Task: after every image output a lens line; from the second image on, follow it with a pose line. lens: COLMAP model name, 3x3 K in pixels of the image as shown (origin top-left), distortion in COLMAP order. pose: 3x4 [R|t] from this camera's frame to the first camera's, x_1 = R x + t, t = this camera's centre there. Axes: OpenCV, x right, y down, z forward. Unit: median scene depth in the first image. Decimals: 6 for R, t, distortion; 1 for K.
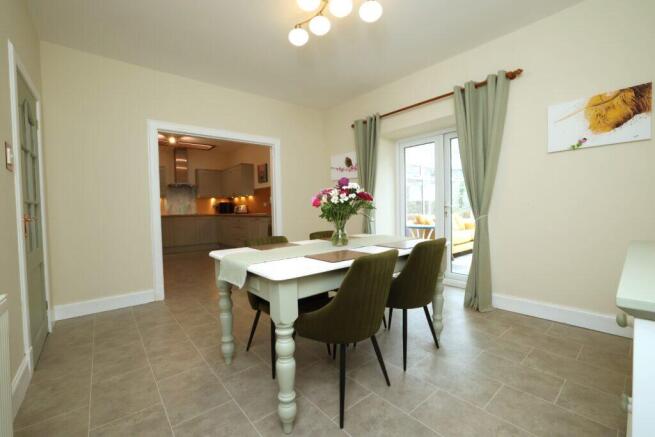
lens RADIAL K [[275.8, 0, 327.1], [0, 275.8, 217.8], [0, 0, 1]] dist [-0.020774, 0.000597]
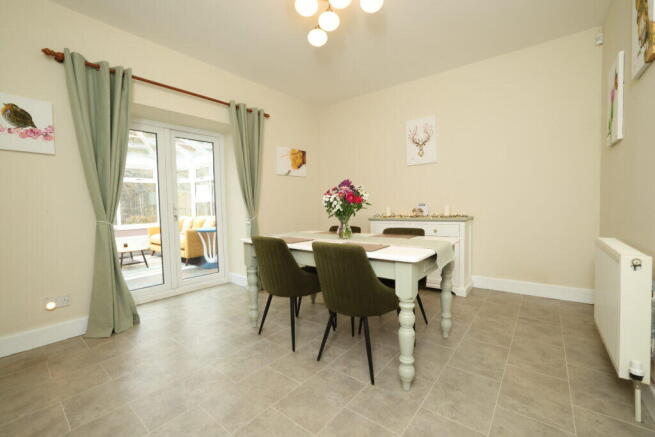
lens RADIAL K [[275.8, 0, 326.8], [0, 275.8, 216.4], [0, 0, 1]] dist [-0.020774, 0.000597]
pose [[-0.195822, -0.018101, 0.980472, -0.425985], [0.061996, 0.997601, 0.030799, -0.011444], [-0.978678, 0.066817, -0.194230, 0.520496]]
